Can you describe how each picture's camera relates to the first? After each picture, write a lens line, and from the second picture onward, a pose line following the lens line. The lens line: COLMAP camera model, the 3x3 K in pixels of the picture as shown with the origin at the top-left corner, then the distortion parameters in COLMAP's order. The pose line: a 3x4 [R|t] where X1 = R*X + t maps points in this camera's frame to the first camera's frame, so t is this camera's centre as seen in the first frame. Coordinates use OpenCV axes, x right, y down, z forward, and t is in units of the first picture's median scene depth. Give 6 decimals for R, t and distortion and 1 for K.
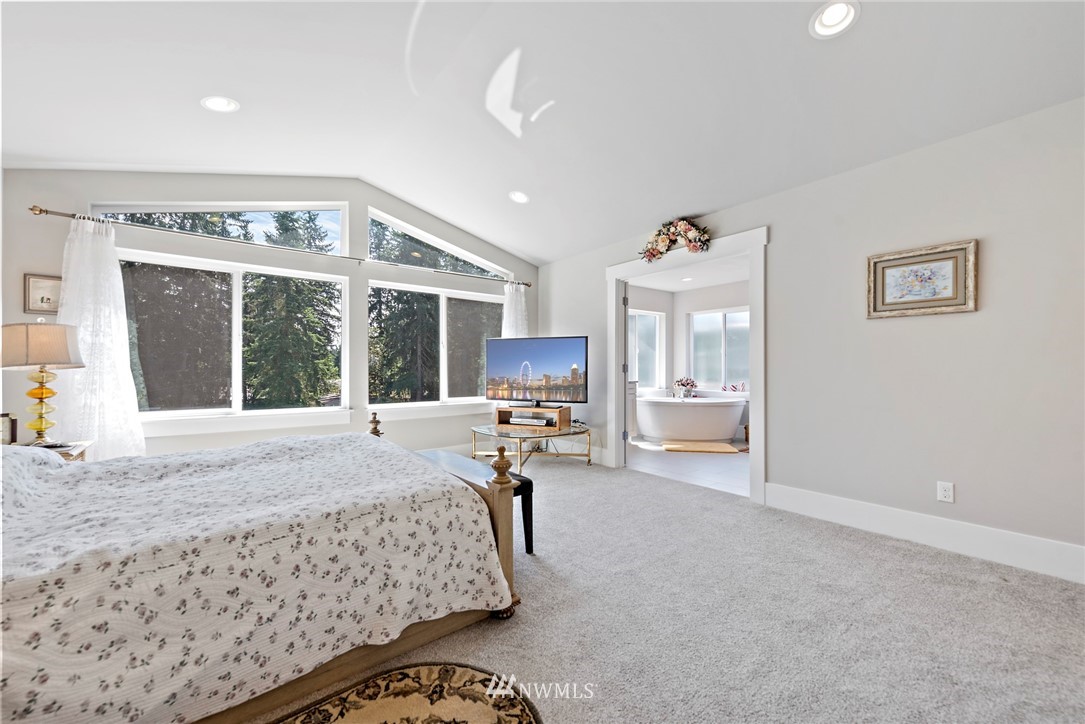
lens RADIAL K [[436.8, 0, 541.2], [0, 436.8, 366.2], [0, 0, 1]] dist [-0.001445, -0.000152]
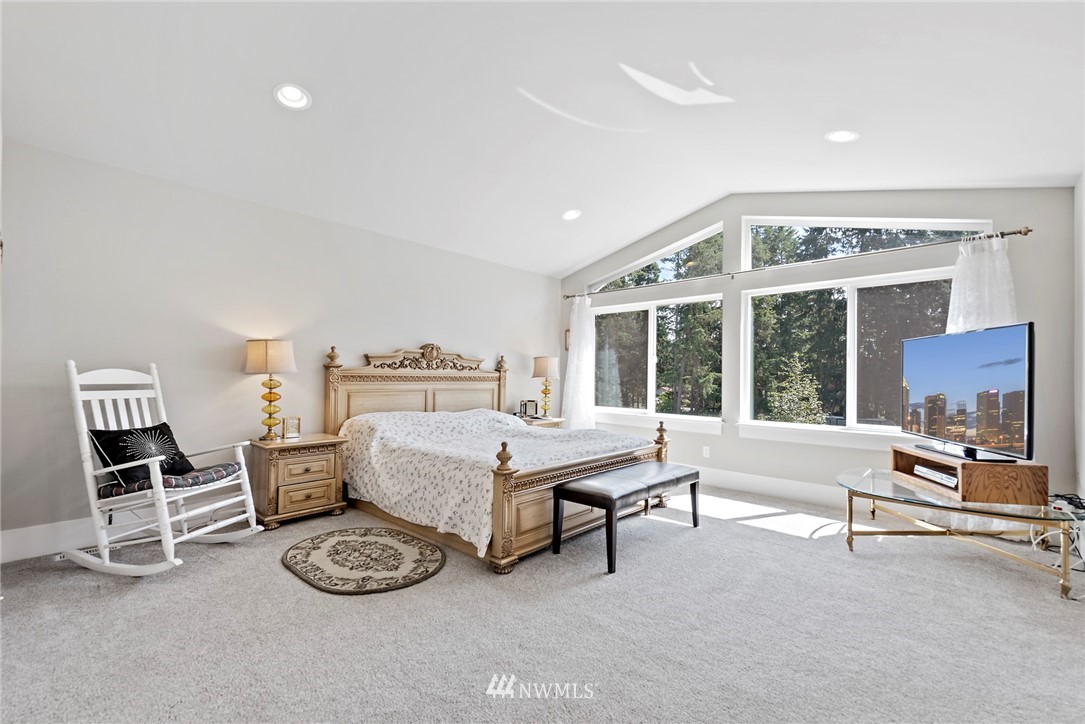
lens RADIAL K [[484.0, 0, 541.4], [0, 484.0, 362.2], [0, 0, 1]] dist [0.003724, 0.000285]
pose [[0.117521, -0.025775, -0.992736, 0.799105], [-0.003769, 0.999644, -0.026400, -0.011240], [0.993063, 0.006844, 0.117382, 0.547874]]
